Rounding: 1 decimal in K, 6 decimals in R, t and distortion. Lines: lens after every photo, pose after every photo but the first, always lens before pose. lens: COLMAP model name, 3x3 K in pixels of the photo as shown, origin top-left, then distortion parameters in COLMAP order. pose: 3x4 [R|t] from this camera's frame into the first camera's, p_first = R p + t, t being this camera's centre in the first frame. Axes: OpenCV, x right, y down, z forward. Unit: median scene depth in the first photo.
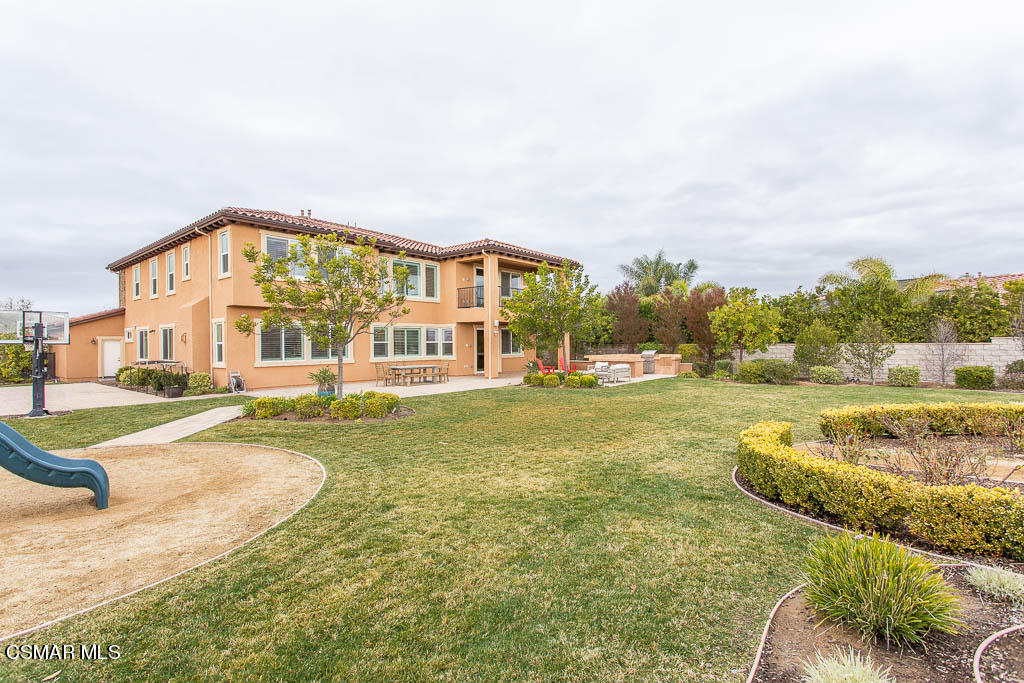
lens RADIAL K [[485.5, 0, 512.6], [0, 485.5, 343.3], [0, 0, 1]] dist [0.004702, 0.000218]
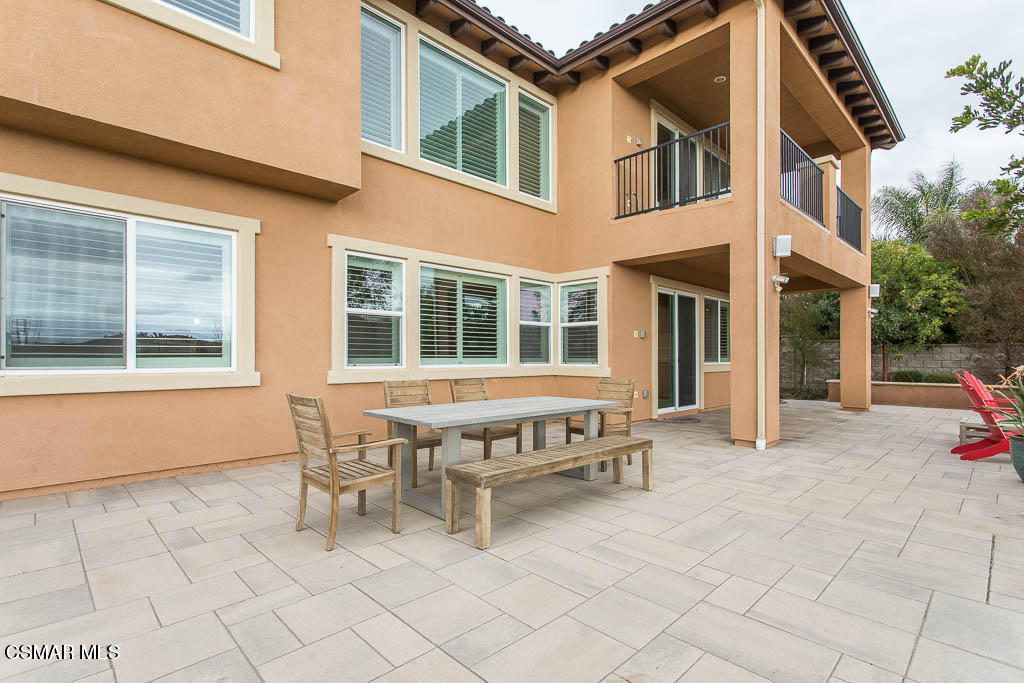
lens RADIAL K [[485.5, 0, 508.4], [0, 485.5, 351.0], [0, 0, 1]] dist [0.004702, 0.000218]
pose [[0.993707, 0.007385, -0.111769, -0.146255], [-0.008729, 0.999895, -0.011537, 0.021114], [0.111672, 0.012440, 0.993667, 0.660372]]
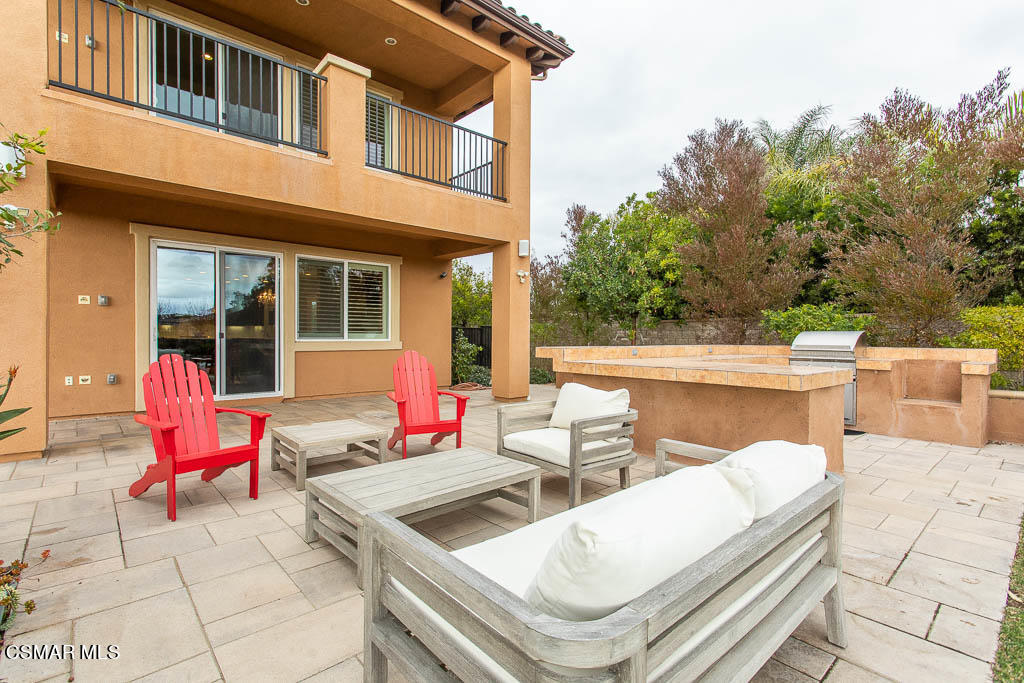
lens RADIAL K [[485.5, 0, 508.5], [0, 485.5, 342.0], [0, 0, 1]] dist [0.004702, 0.000218]
pose [[0.988256, 0.017139, -0.151842, 0.171885], [-0.014428, 0.999717, 0.018933, 0.018706], [0.152124, -0.016520, 0.988223, 0.785530]]
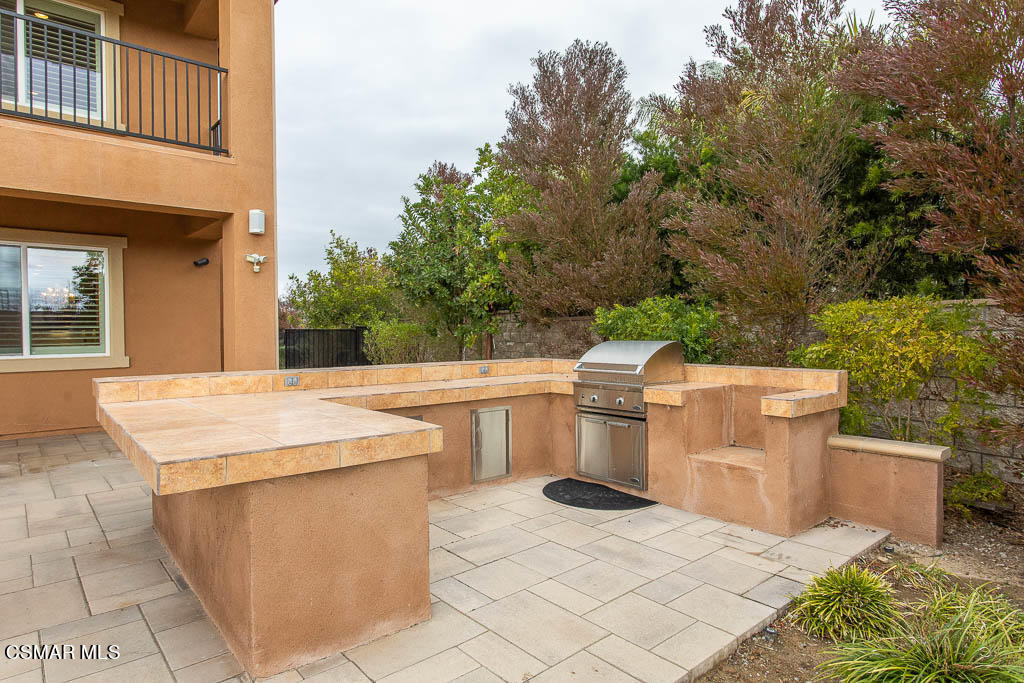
lens RADIAL K [[589.4, 0, 511.3], [0, 589.4, 337.2], [0, 0, 1]] dist [-0.006536, 0.001006]
pose [[0.987015, 0.002570, -0.160608, 0.295814], [0.000337, 0.999837, 0.018075, 0.010198], [0.160628, -0.017895, 0.986853, 0.861729]]
